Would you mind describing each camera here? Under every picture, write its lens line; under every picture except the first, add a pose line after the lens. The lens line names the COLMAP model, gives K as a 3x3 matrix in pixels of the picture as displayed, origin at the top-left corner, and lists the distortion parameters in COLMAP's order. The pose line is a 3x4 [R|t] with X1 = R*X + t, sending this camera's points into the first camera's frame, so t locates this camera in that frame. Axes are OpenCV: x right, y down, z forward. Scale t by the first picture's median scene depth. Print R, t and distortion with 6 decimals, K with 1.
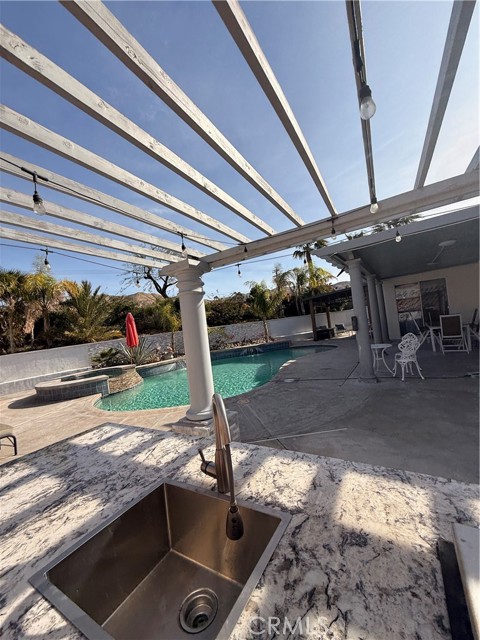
lens RADIAL K [[258.8, 0, 236.5], [0, 258.8, 322.0], [0, 0, 1]] dist [-0.006665, 0.000346]
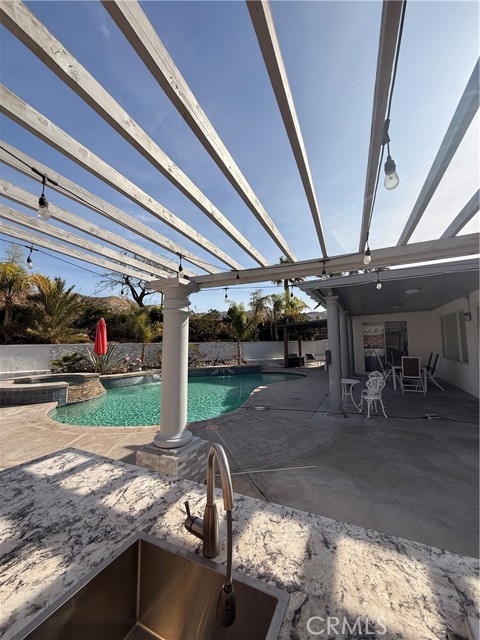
lens RADIAL K [[258.8, 0, 233.9], [0, 258.8, 319.6], [0, 0, 1]] dist [-0.006665, 0.000346]
pose [[0.988696, 0.122115, 0.086991, -0.041332], [-0.114828, 0.989796, -0.084367, -0.024336], [-0.096406, 0.073425, 0.992630, 0.013550]]
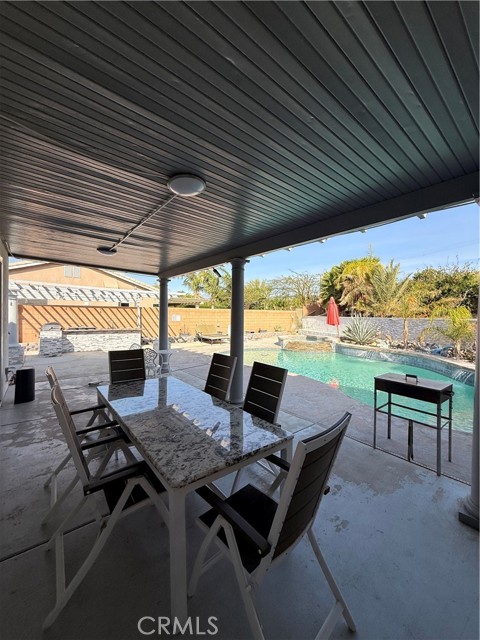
lens RADIAL K [[258.8, 0, 237.4], [0, 258.8, 323.1], [0, 0, 1]] dist [-0.006665, 0.000346]
pose [[-0.324046, 0.154621, -0.933320, 2.605581], [0.037200, 0.987873, 0.150743, -0.336650], [0.945310, 0.014129, -0.325868, 2.923560]]
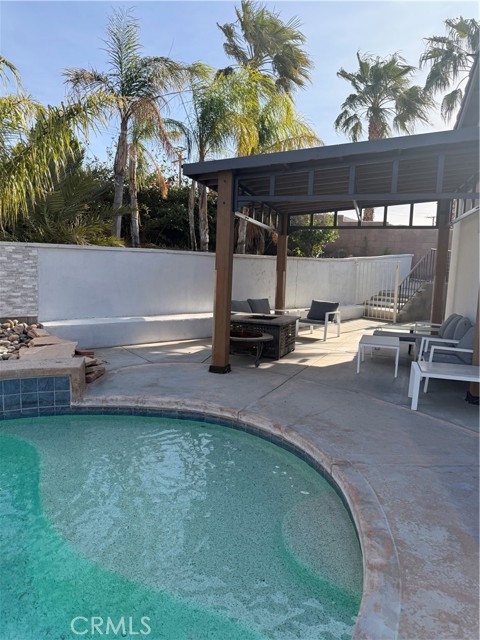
lens RADIAL K [[460.8, 0, 235.4], [0, 460.8, 319.3], [0, 0, 1]] dist [0.038107, -0.052643]
pose [[0.950605, 0.129588, 0.282057, 0.942200], [-0.164407, 0.980957, 0.103406, -0.063357], [-0.263286, -0.144670, 0.953809, 2.907779]]
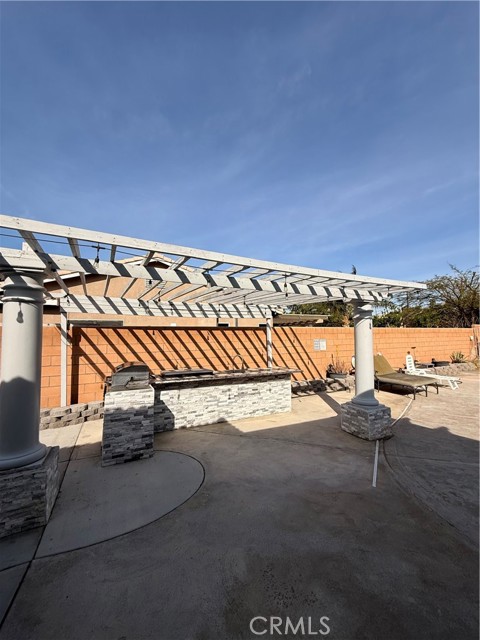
lens RADIAL K [[258.8, 0, 236.0], [0, 258.8, 321.6], [0, 0, 1]] dist [-0.006665, 0.000346]
pose [[-0.516611, 0.081456, -0.852337, 1.383076], [0.087770, 0.995258, 0.041916, -0.202950], [0.851710, -0.053156, -0.521311, 1.132620]]
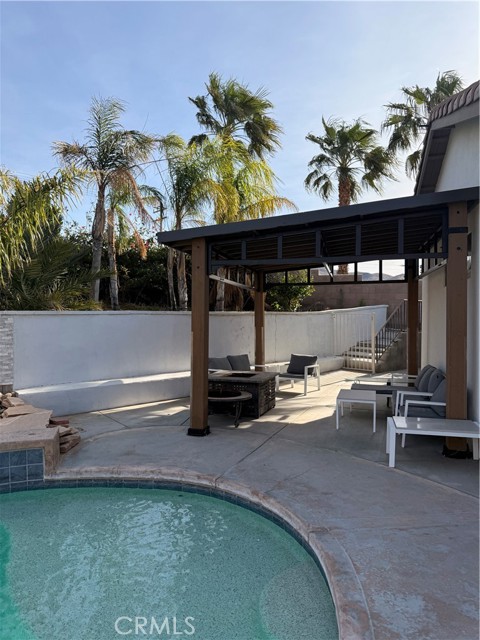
lens RADIAL K [[460.8, 0, 236.3], [0, 460.8, 322.5], [0, 0, 1]] dist [0.038107, -0.052643]
pose [[0.944144, 0.126792, 0.304163, 0.957019], [-0.131490, 0.991304, -0.005075, -0.102518], [-0.302162, -0.035203, 0.952606, 2.882241]]
